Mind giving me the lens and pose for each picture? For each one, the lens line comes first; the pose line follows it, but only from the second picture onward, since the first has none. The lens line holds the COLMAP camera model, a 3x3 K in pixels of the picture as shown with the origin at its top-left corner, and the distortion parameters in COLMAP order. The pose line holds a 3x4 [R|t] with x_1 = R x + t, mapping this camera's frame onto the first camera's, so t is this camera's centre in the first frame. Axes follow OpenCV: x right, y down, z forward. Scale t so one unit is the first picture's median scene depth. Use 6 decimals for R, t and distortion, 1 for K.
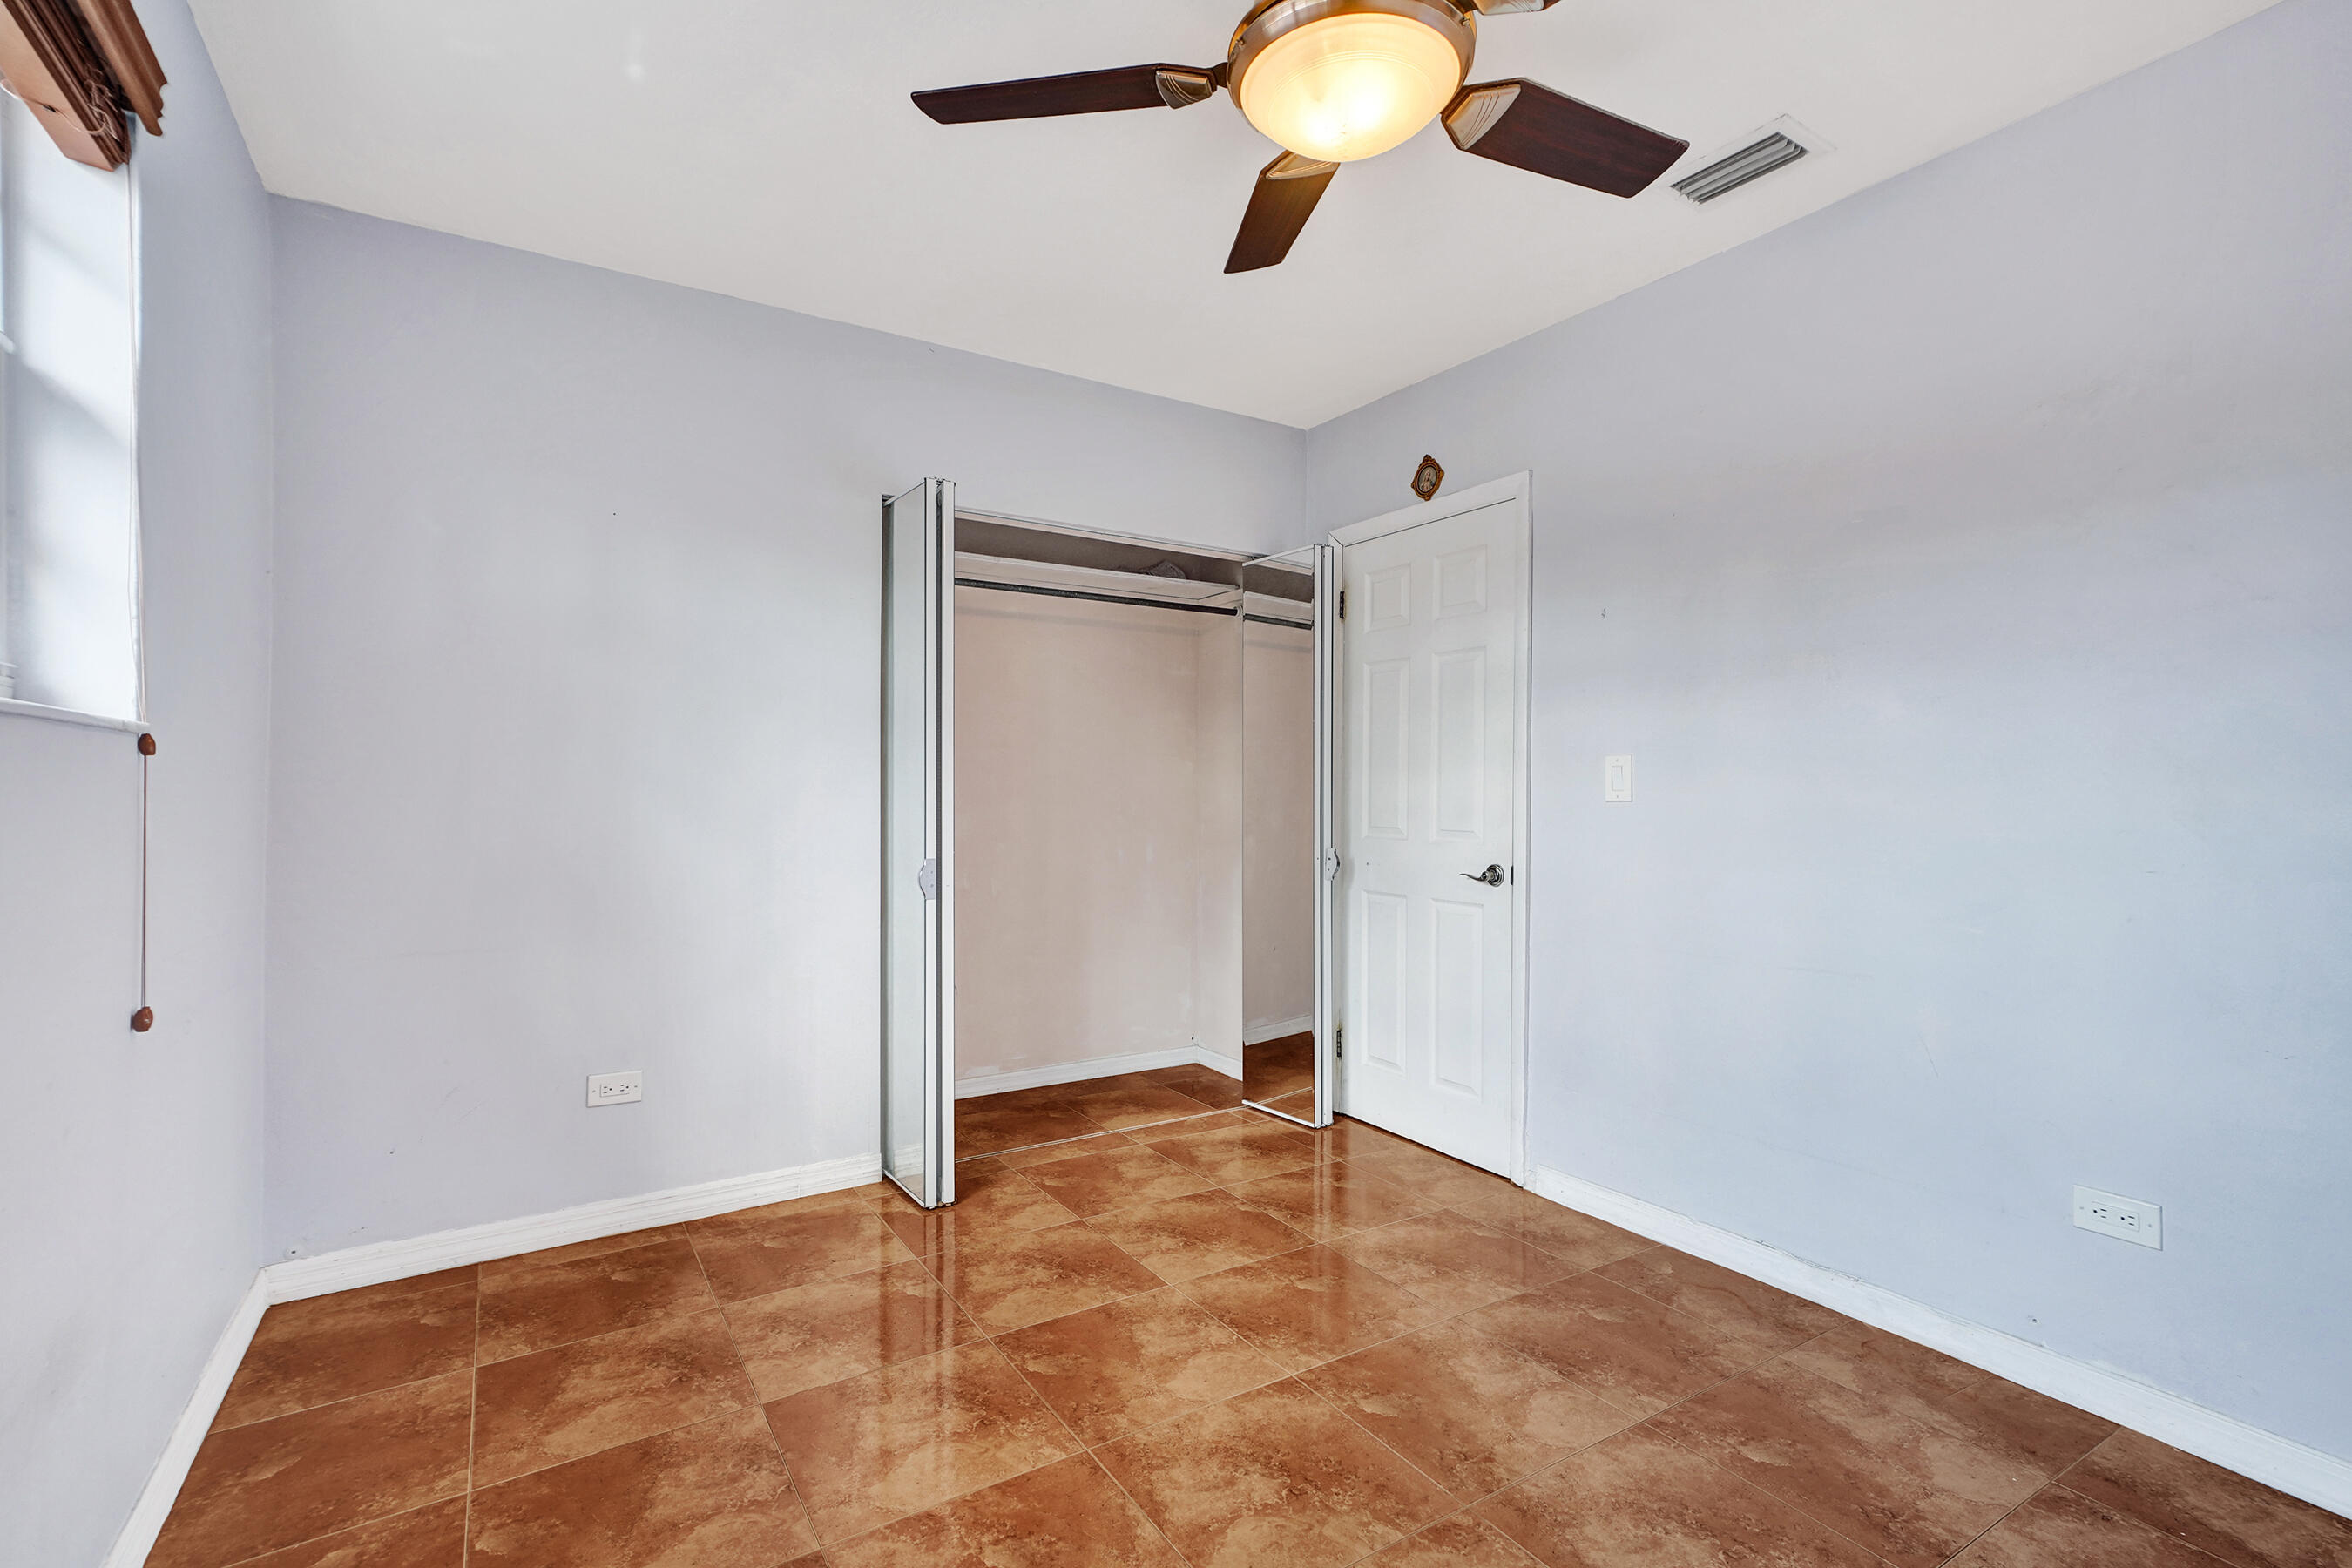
lens RADIAL K [[1073.6, 0, 1175.4], [0, 1073.6, 794.0], [0, 0, 1]] dist [-0.003296, 0.006385]
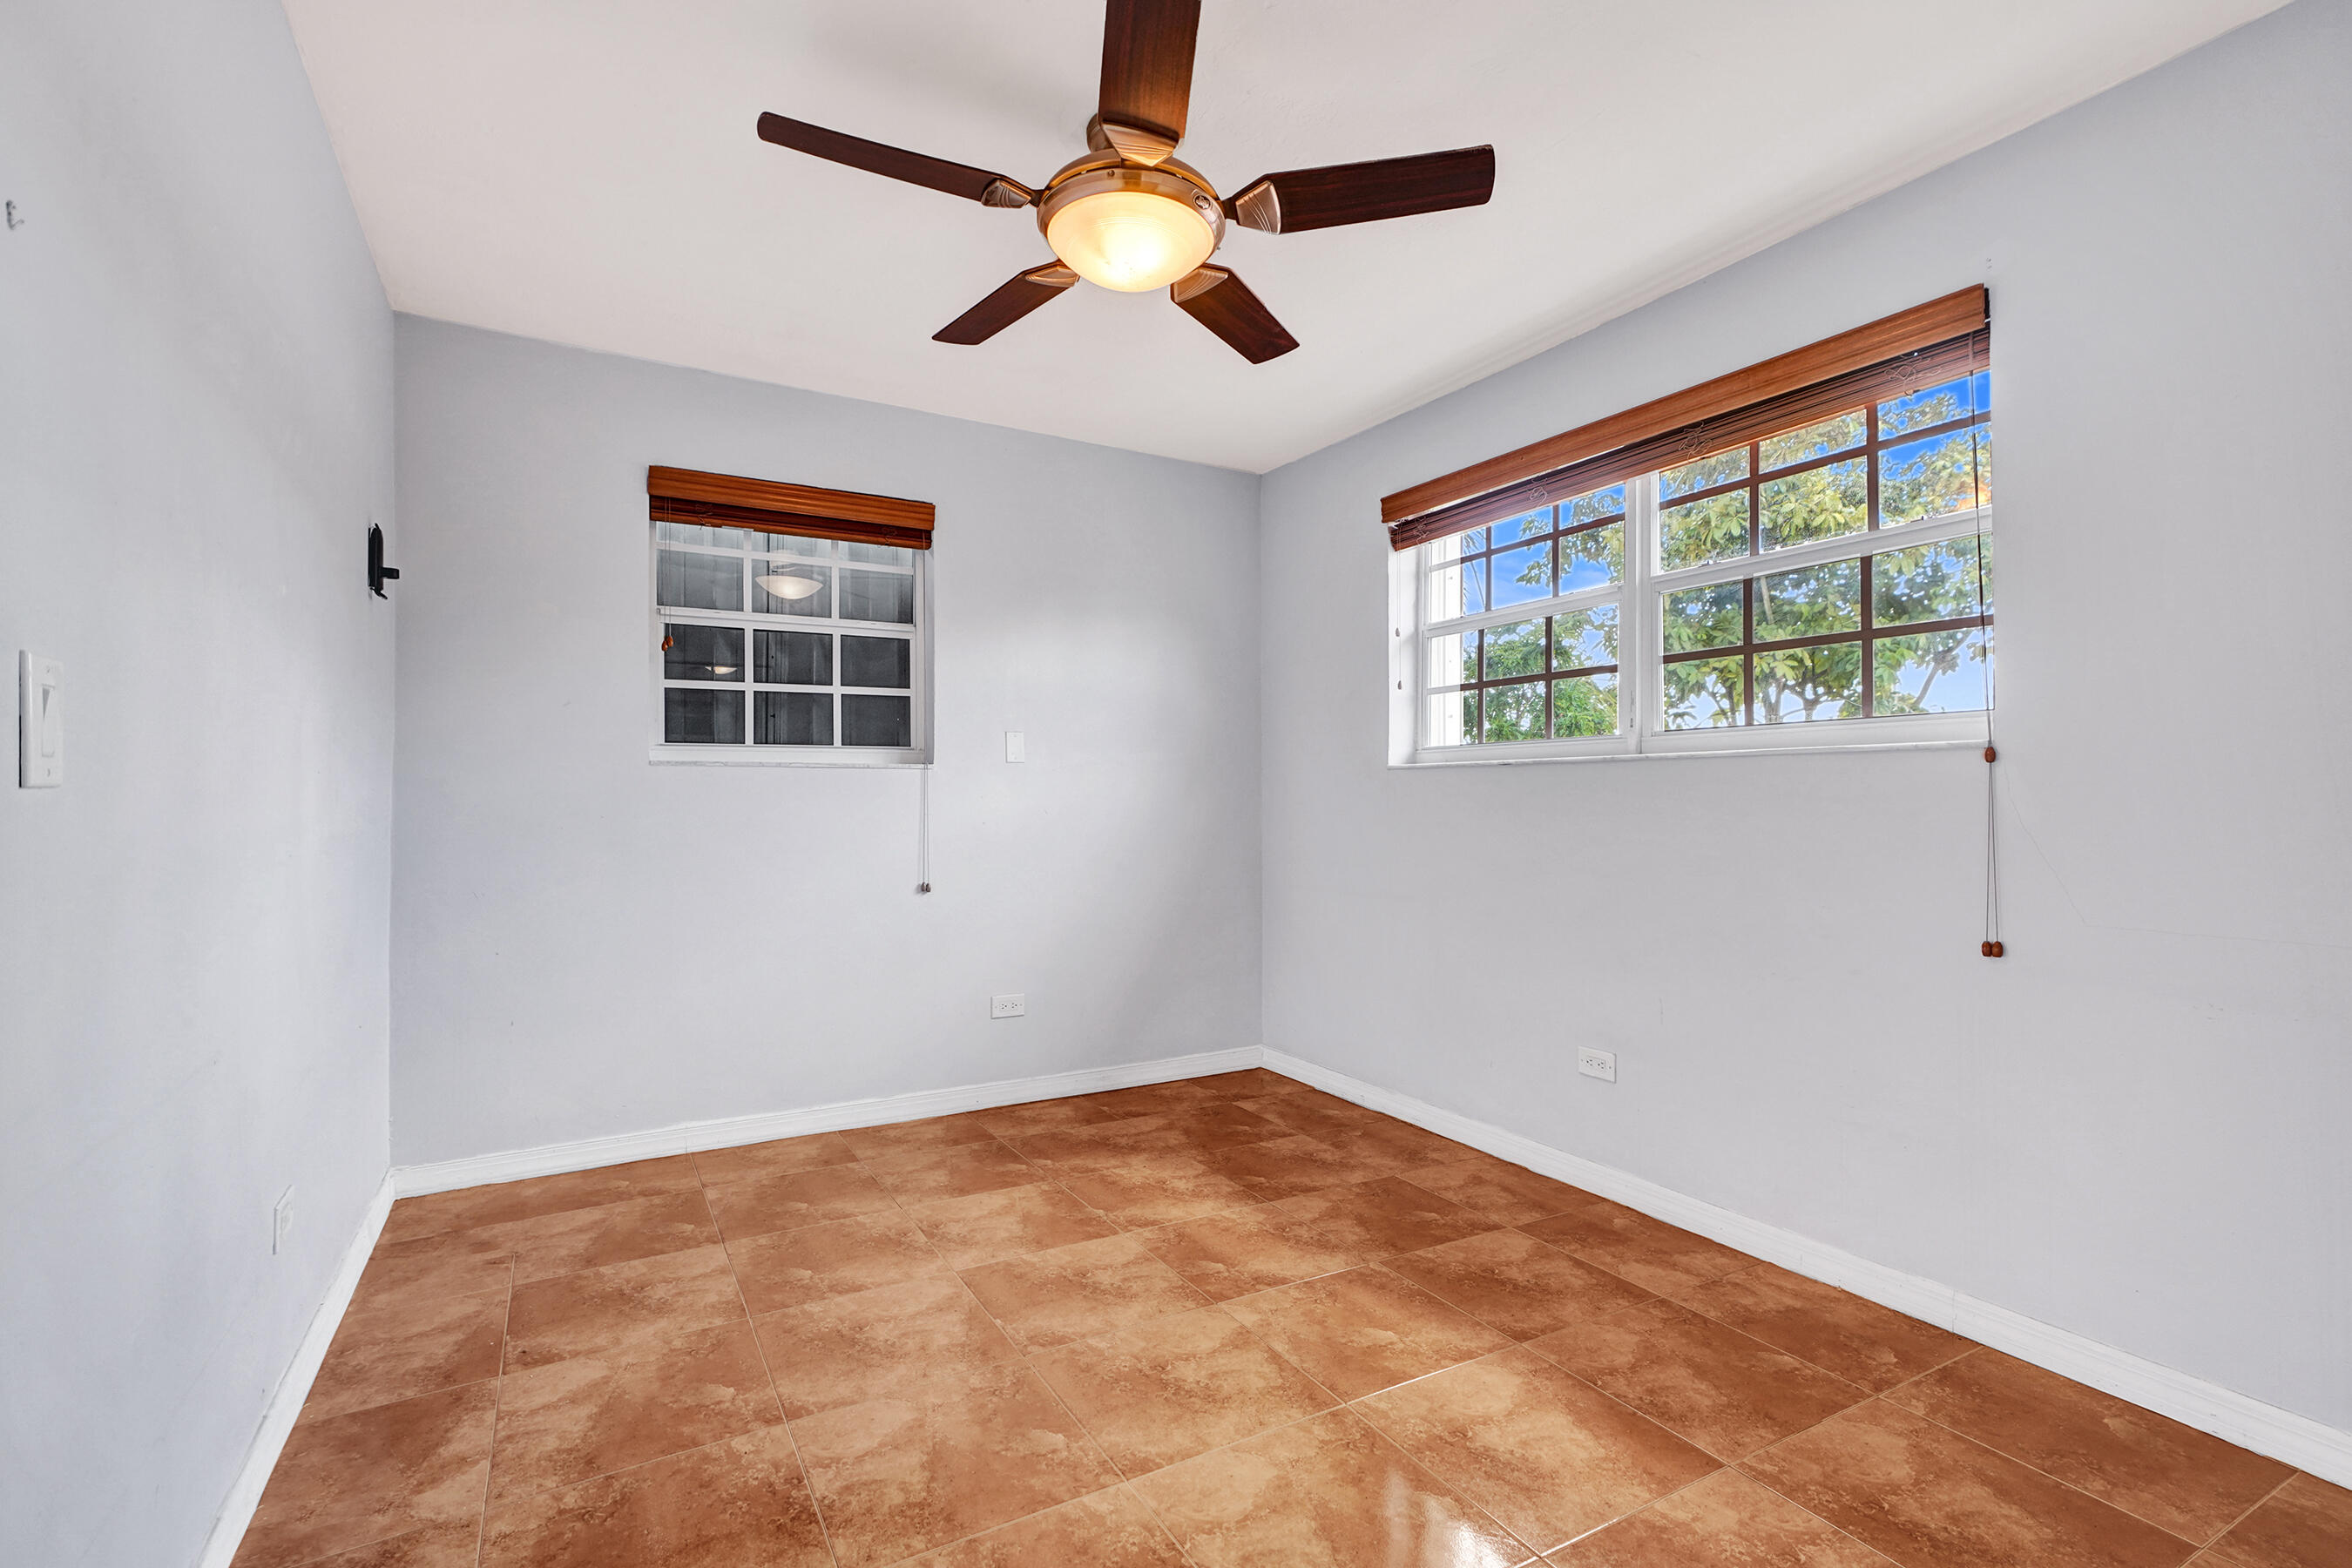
lens RADIAL K [[1073.6, 0, 1172.5], [0, 1073.6, 787.6], [0, 0, 1]] dist [-0.003296, 0.006385]
pose [[-0.998930, -0.005217, 0.045953, 0.035967], [-0.005341, 0.999982, -0.002576, 0.005662], [-0.045939, -0.002819, -0.998940, 1.716962]]
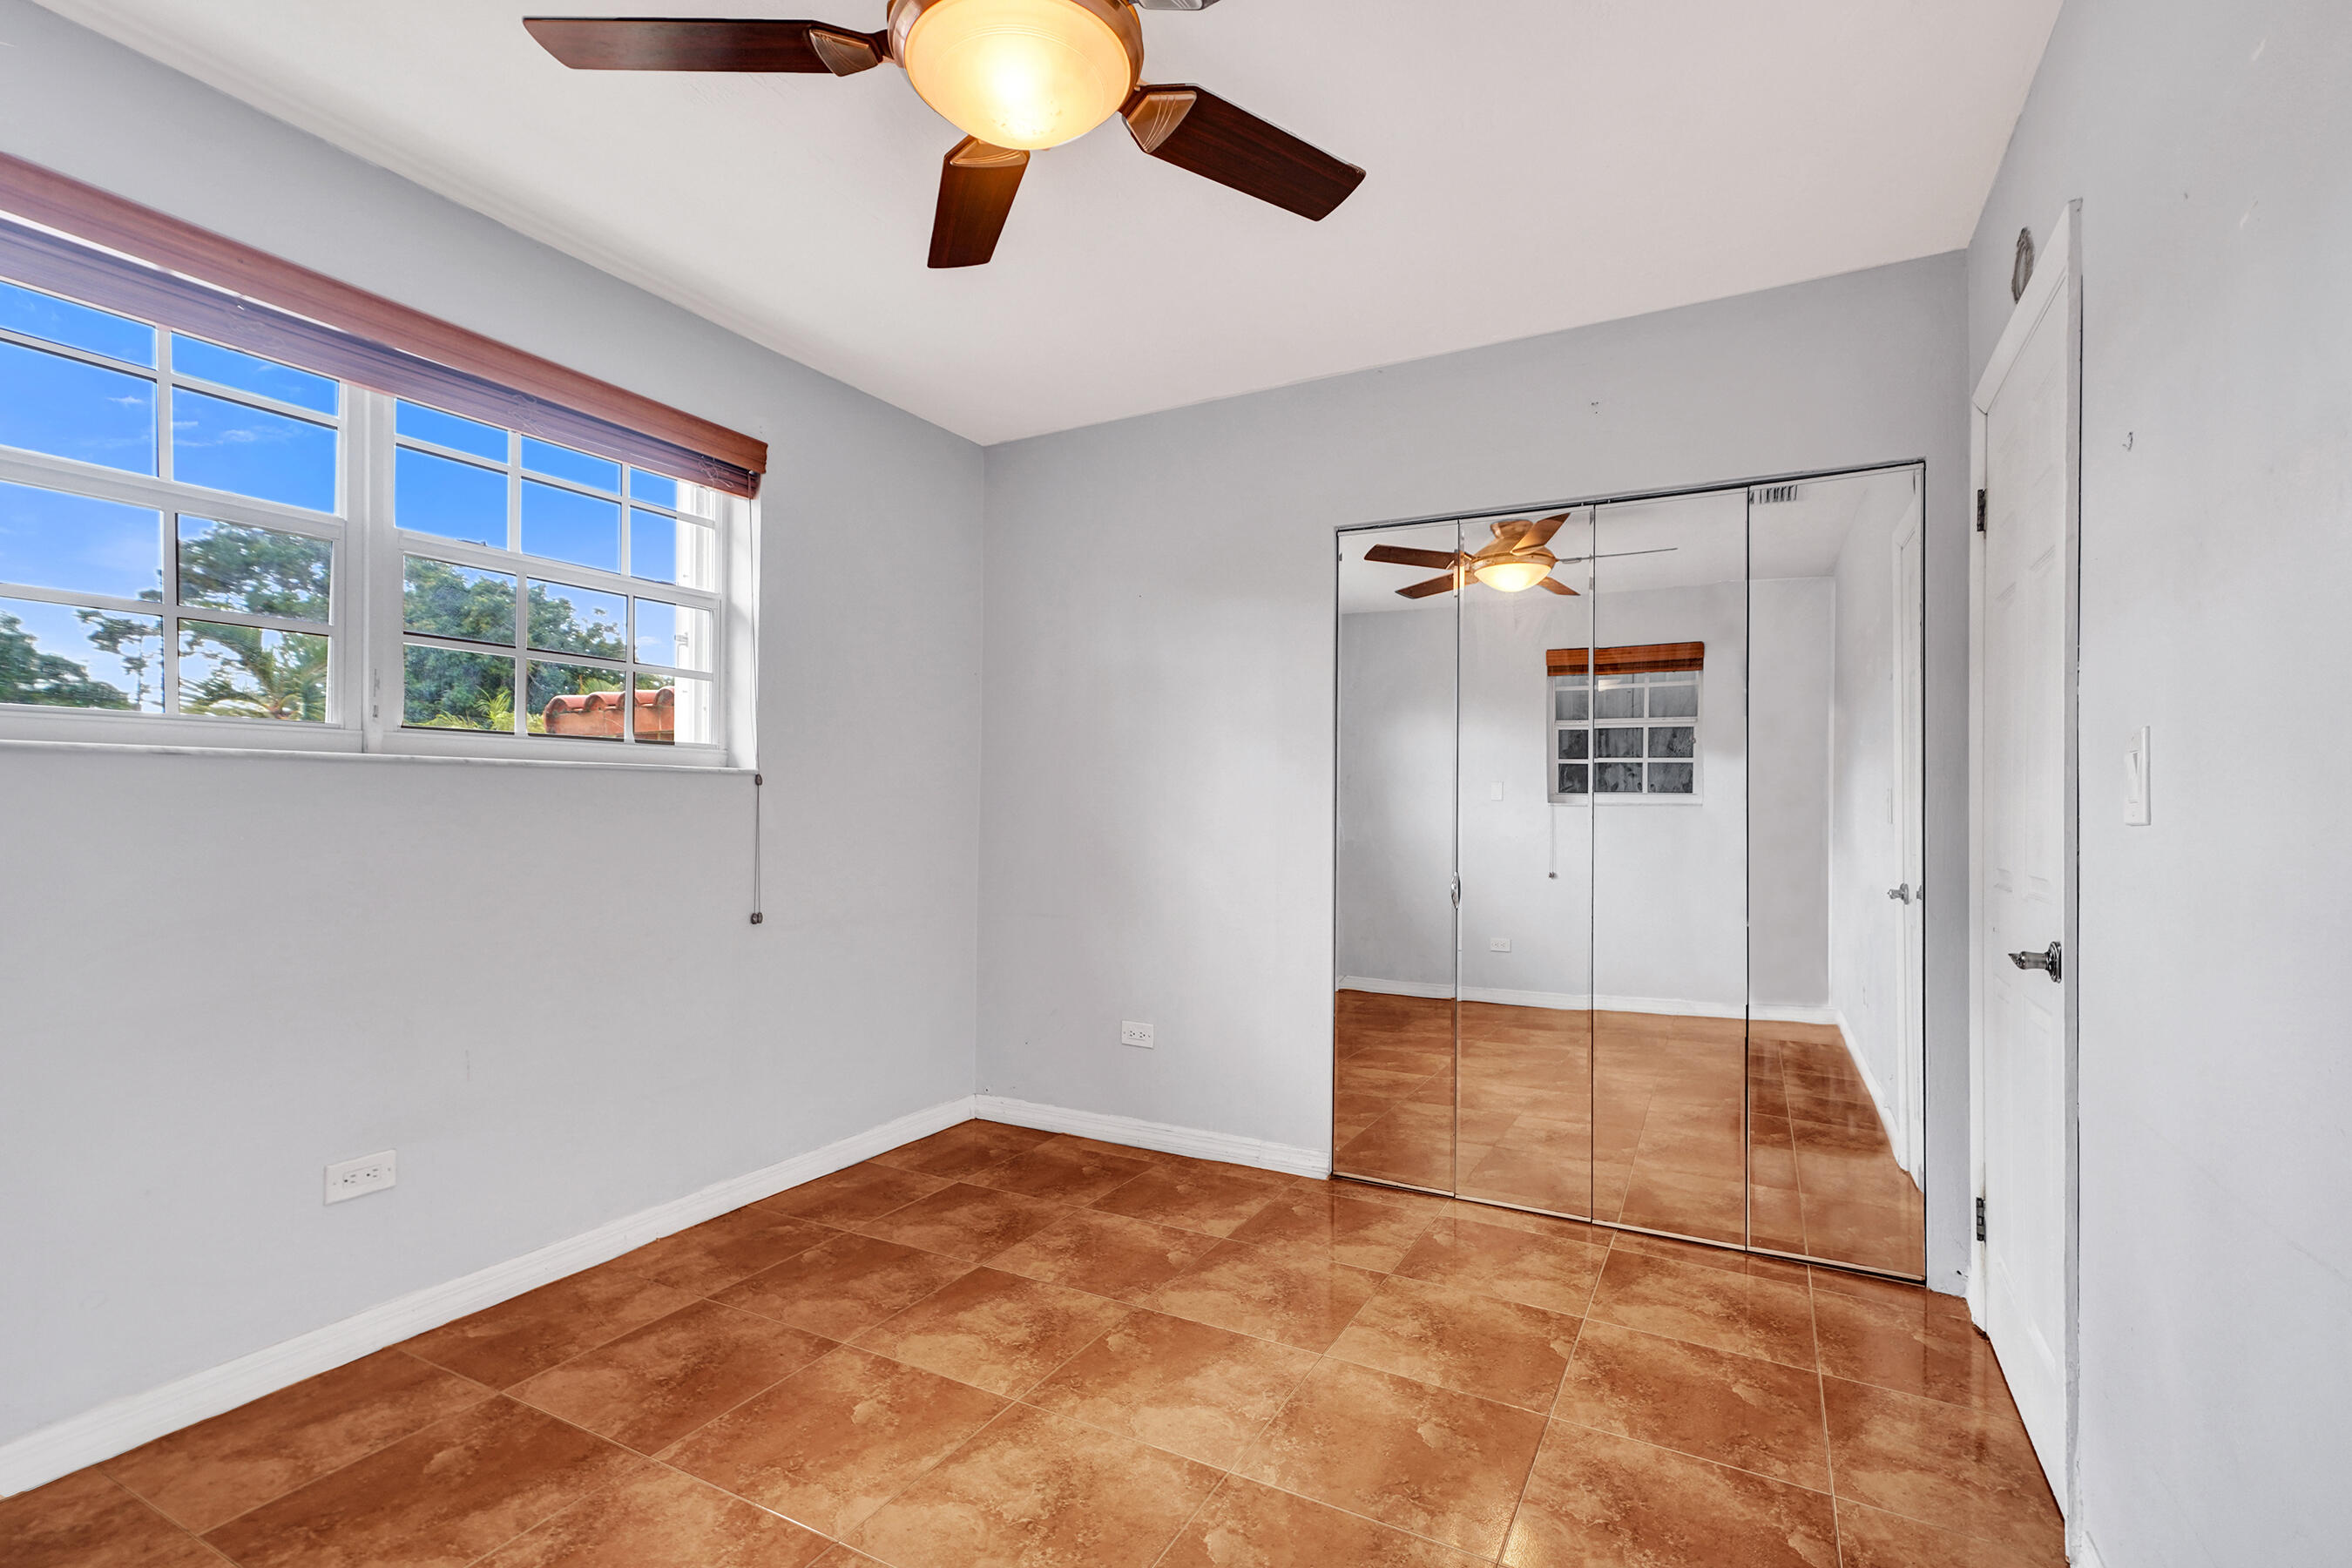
lens RADIAL K [[1073.6, 0, 1175.0], [0, 1073.6, 797.3], [0, 0, 1]] dist [-0.003296, 0.006385]
pose [[0.485279, -0.009542, -0.874307, 0.802785], [-0.008755, 0.999837, -0.015771, 0.006922], [0.874316, 0.015308, 0.485117, 0.497521]]
